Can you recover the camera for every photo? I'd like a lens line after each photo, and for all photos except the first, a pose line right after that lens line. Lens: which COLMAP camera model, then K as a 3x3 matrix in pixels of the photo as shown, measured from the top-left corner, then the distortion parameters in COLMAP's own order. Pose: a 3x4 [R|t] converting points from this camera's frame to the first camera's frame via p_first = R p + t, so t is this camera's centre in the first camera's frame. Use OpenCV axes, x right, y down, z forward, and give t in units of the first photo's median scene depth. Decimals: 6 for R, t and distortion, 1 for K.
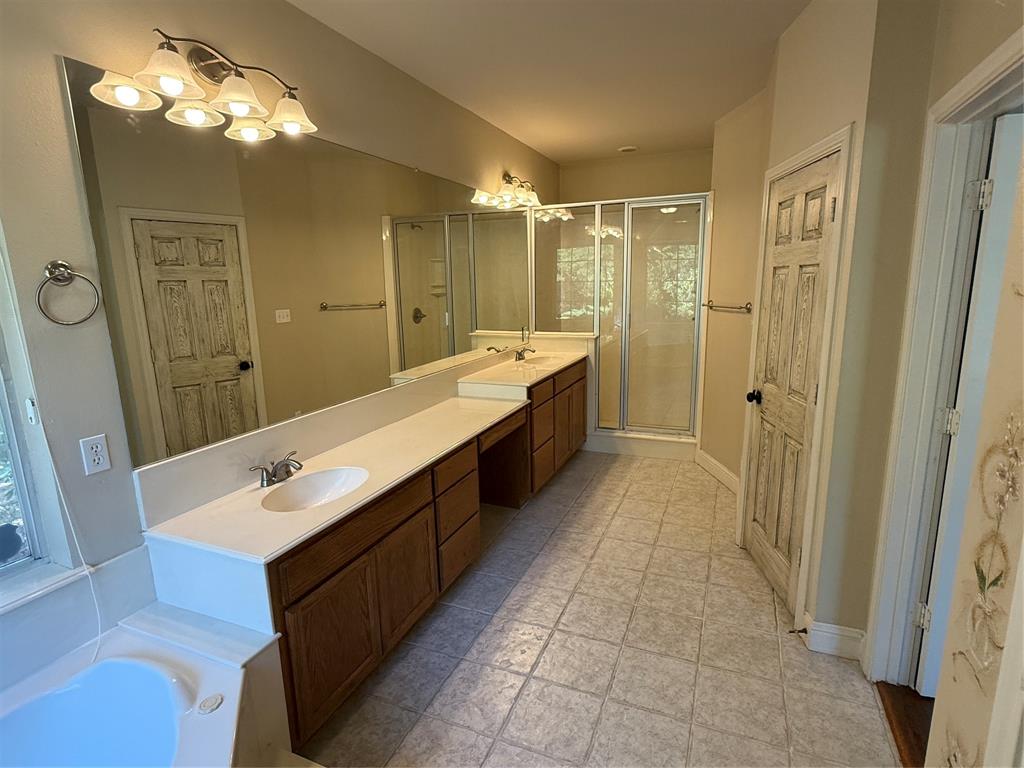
lens RADIAL K [[528.6, 0, 513.6], [0, 528.6, 388.8], [0, 0, 1]] dist [0.002593, 0.000063]
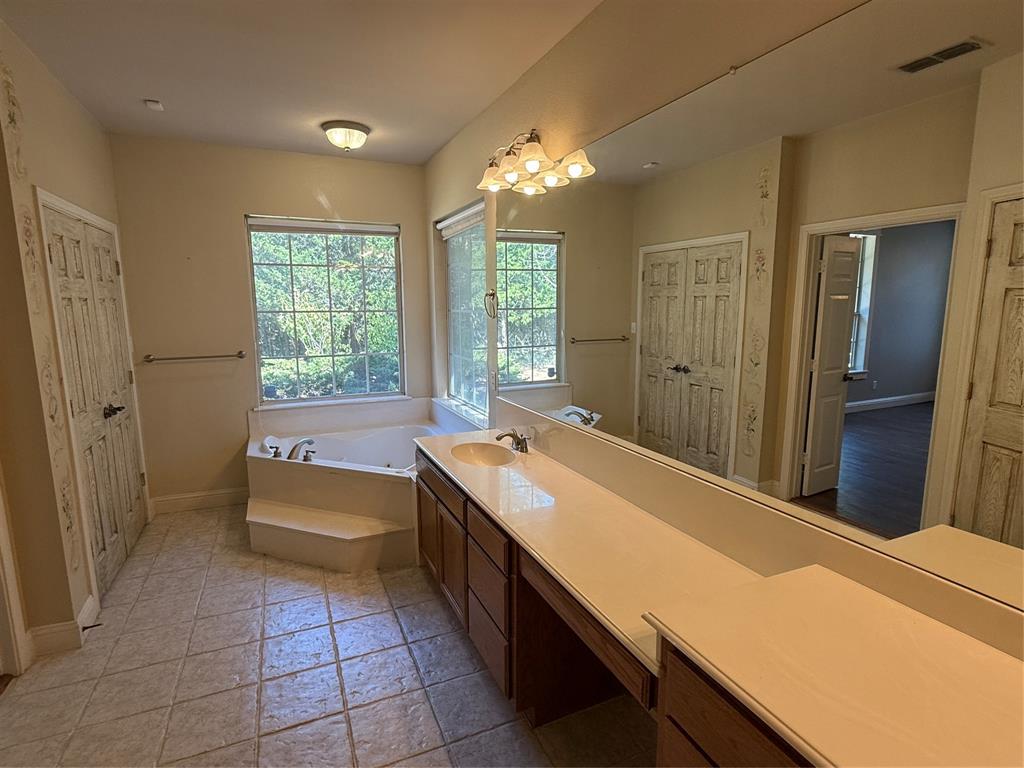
lens RADIAL K [[528.6, 0, 511.7], [0, 528.6, 384.0], [0, 0, 1]] dist [0.002593, 0.000063]
pose [[-0.689125, 0.133842, -0.712175, 0.434531], [-0.125130, 0.946053, 0.298875, -0.334217], [0.713757, 0.295076, -0.635201, 1.597621]]
